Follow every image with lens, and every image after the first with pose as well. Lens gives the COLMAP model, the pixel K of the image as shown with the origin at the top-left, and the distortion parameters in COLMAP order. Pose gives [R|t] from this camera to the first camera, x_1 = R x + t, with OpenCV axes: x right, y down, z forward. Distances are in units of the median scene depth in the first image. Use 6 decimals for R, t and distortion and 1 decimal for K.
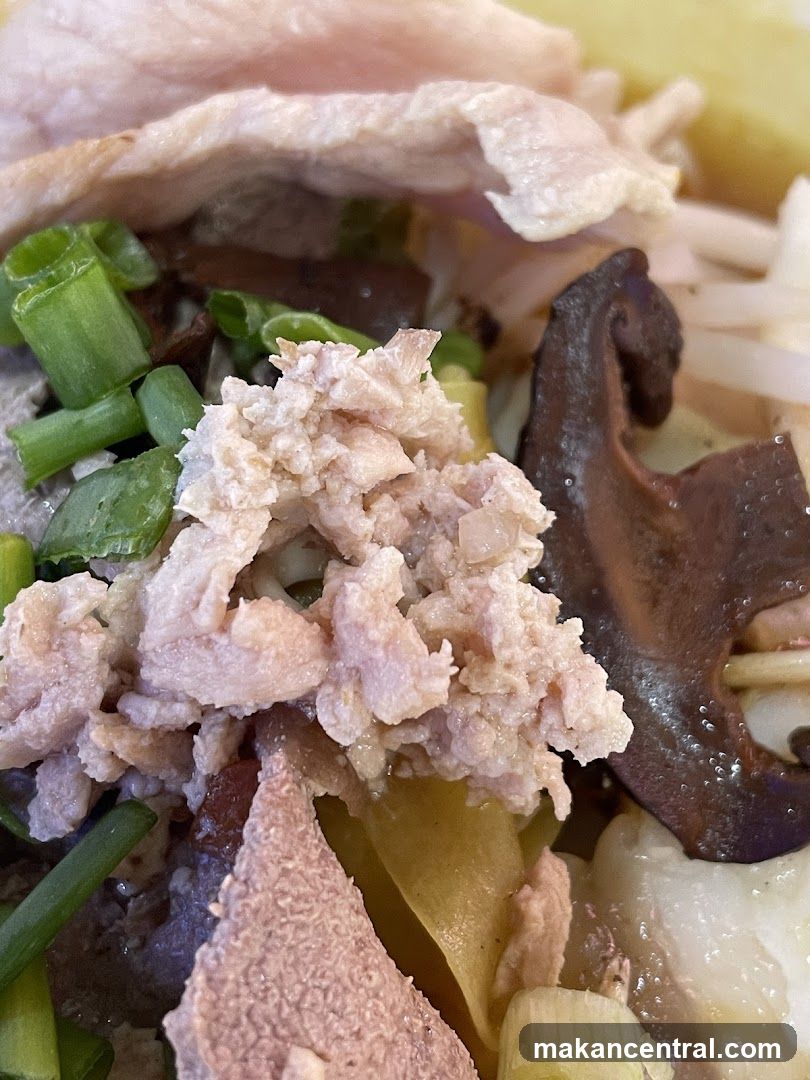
lens RADIAL K [[1394.5, 0, 405.0], [0, 1394.5, 540.0], [0, 0, 1]] dist [0.041043, -0.056424]
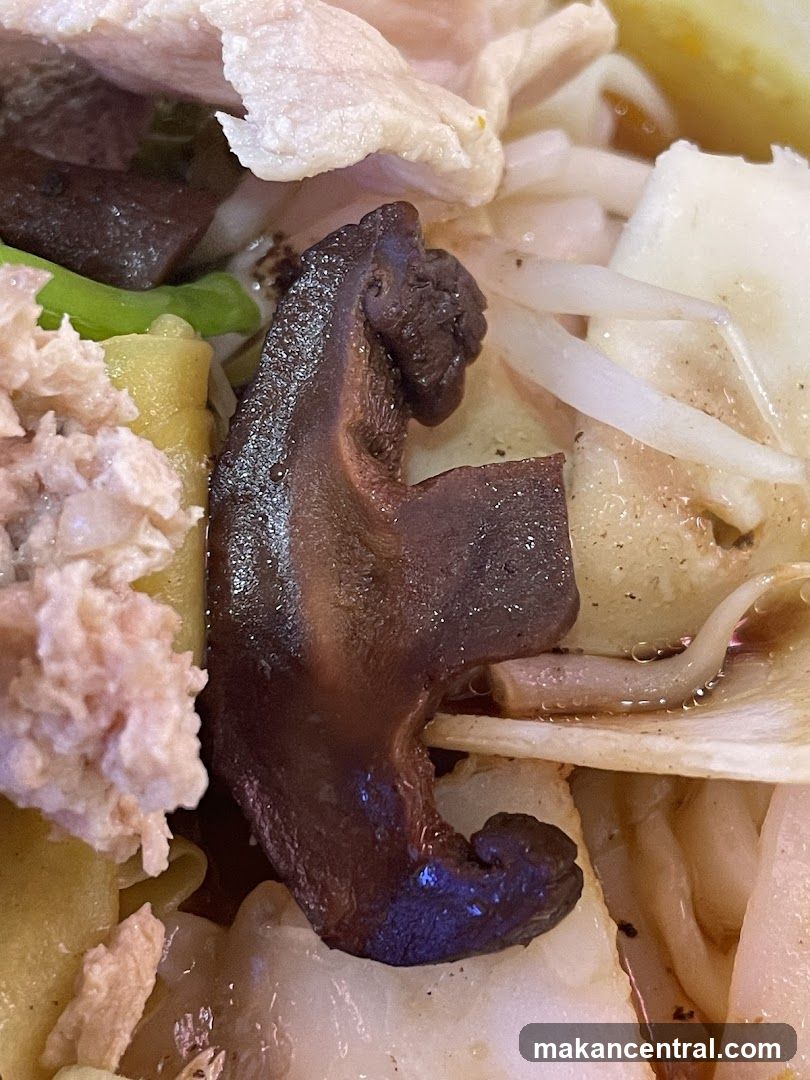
lens RADIAL K [[1653.5, 0, 405.0], [0, 1653.5, 540.0], [0, 0, 1]] dist [0.010209, 0.037663]
pose [[0.982315, 0.151858, -0.109523, 0.339644], [-0.149113, 0.988273, 0.032886, -0.052392], [0.113233, -0.015973, 0.993440, 0.040688]]
